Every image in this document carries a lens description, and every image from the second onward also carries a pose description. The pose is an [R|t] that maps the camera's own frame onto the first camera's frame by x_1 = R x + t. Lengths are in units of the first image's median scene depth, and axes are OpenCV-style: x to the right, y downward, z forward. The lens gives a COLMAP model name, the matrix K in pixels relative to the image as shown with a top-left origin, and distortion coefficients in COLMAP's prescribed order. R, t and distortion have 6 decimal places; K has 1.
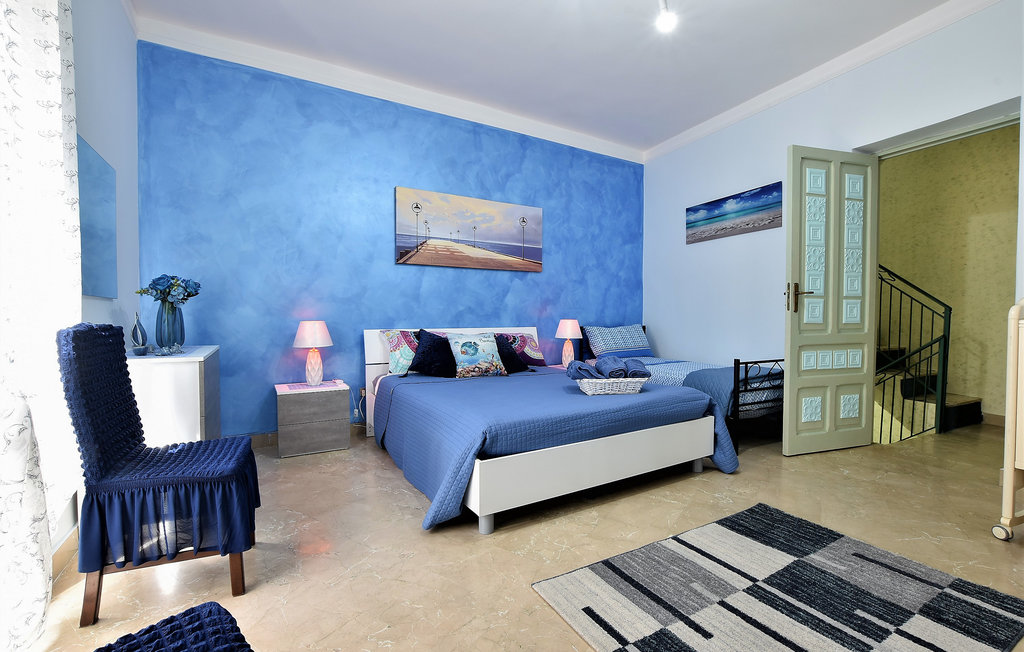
lens RADIAL K [[449.0, 0, 512.0], [0, 449.0, 326.0], [0, 0, 1]] dist [-0.024916, 0.000257]
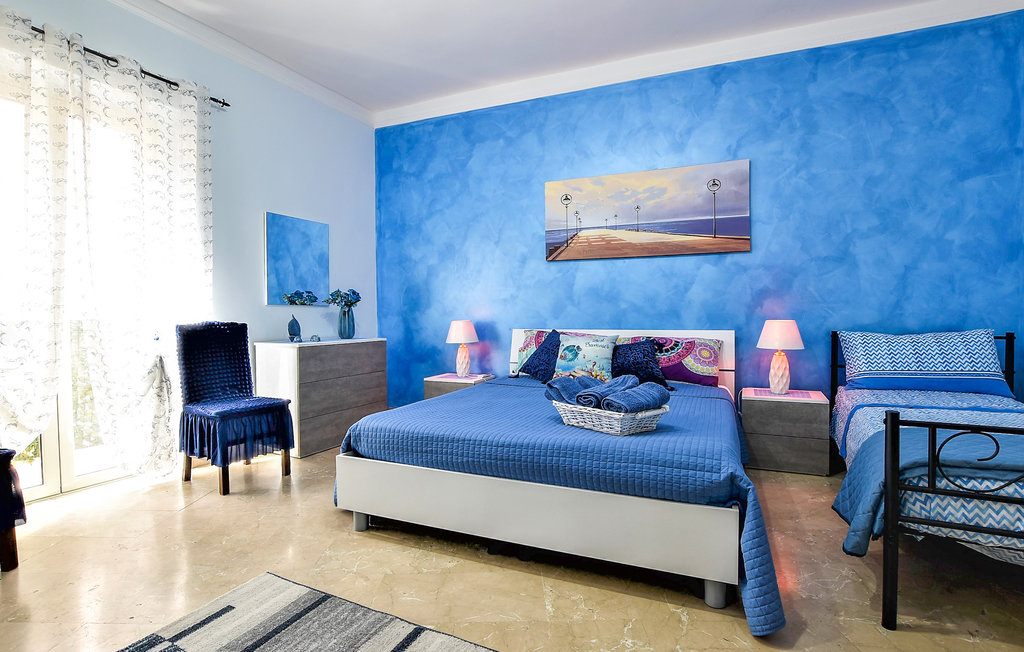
lens RADIAL K [[476.8, 0, 513.0], [0, 476.8, 317.7], [0, 0, 1]] dist [-0.025740, 0.000462]
pose [[0.581123, 0.000730, -0.813816, 0.500139], [-0.014086, 0.999859, -0.009162, -0.006851], [0.813694, 0.016788, 0.581051, 0.318648]]
